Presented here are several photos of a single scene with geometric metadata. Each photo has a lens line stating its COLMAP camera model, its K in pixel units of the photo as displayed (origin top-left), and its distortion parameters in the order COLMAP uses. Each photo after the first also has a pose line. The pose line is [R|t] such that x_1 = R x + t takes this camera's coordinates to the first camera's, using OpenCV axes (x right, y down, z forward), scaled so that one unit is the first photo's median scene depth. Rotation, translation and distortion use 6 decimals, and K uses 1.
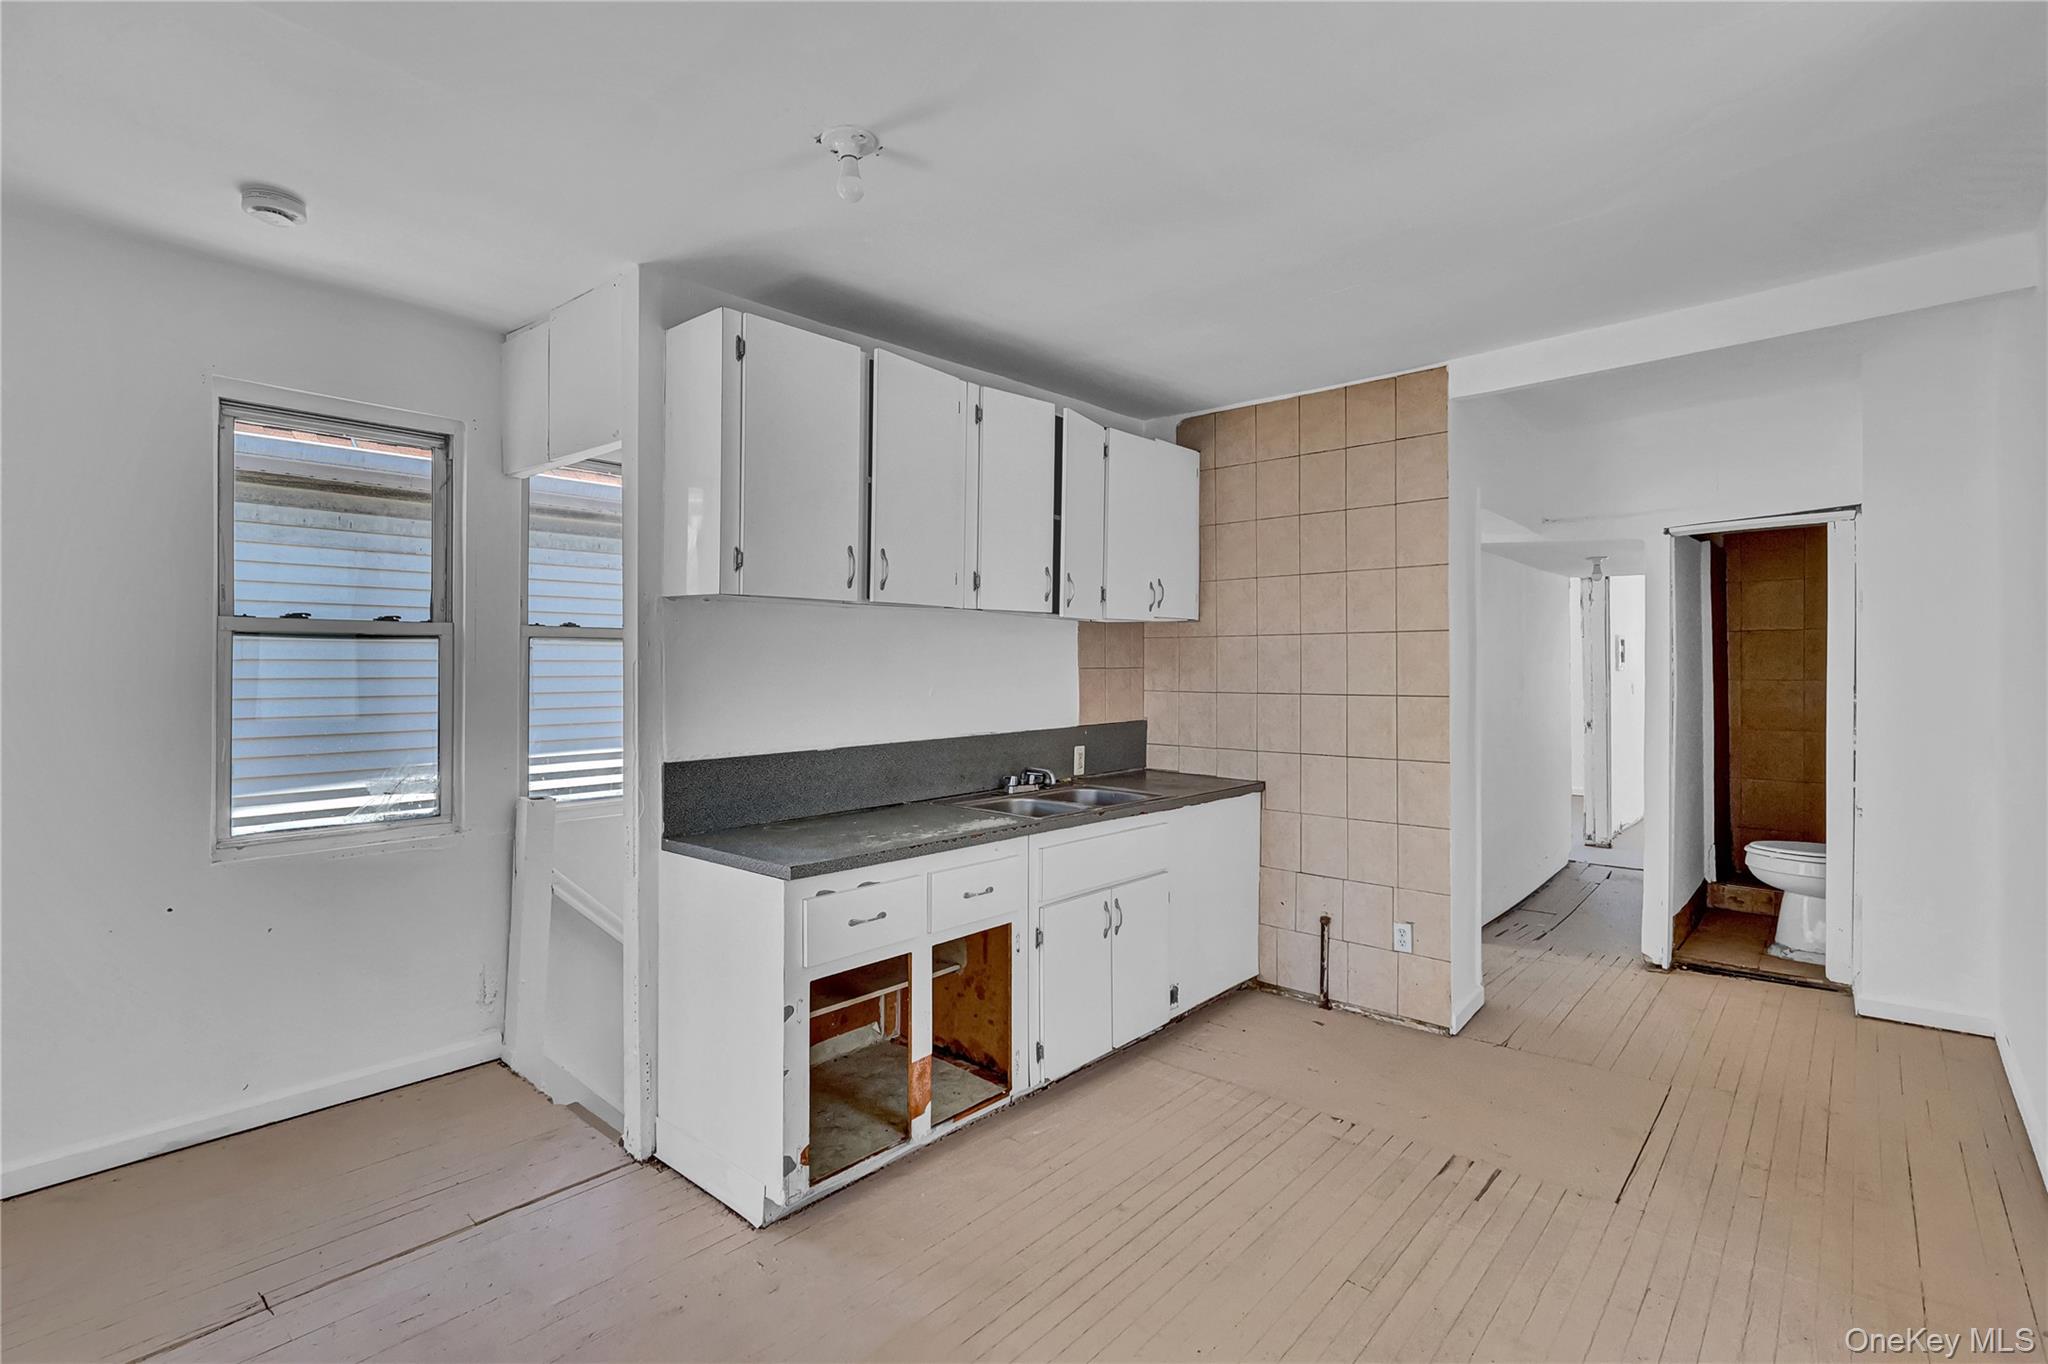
lens RADIAL K [[954.8, 0, 1015.1], [0, 954.8, 671.9], [0, 0, 1]] dist [-0.000768, 0.000152]
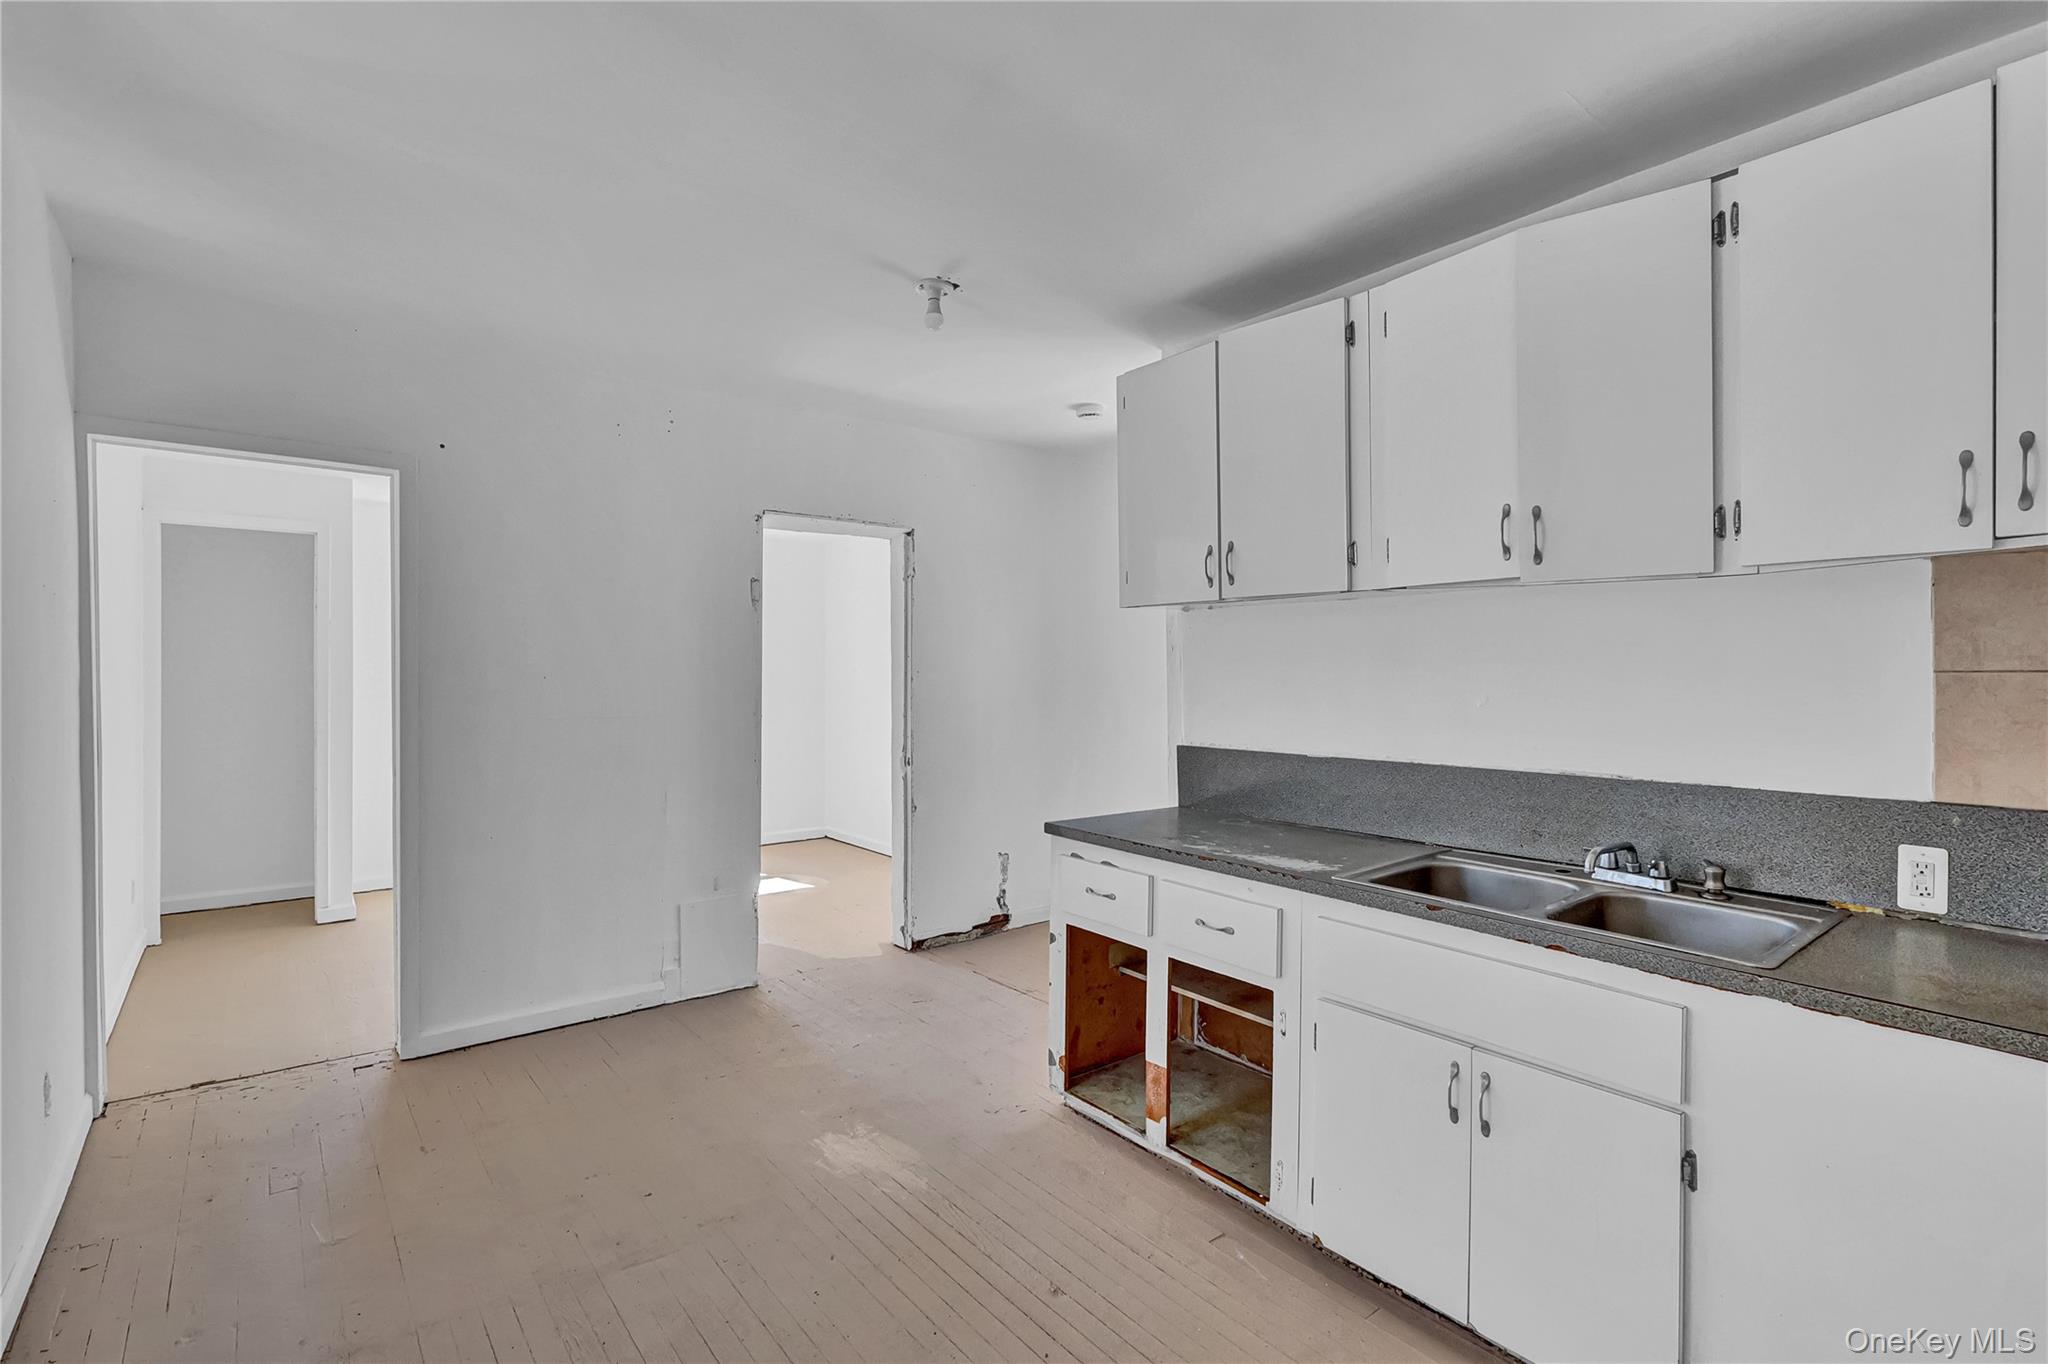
lens RADIAL K [[942.9, 0, 1024.0], [0, 942.9, 682.0], [0, 0, 1]] dist [0.000237, 0.000057]
pose [[-0.165646, 0.011844, -0.986114, 0.811957], [-0.007461, 0.999884, 0.013263, -0.001175], [0.986157, 0.009555, -0.165539, 0.944913]]
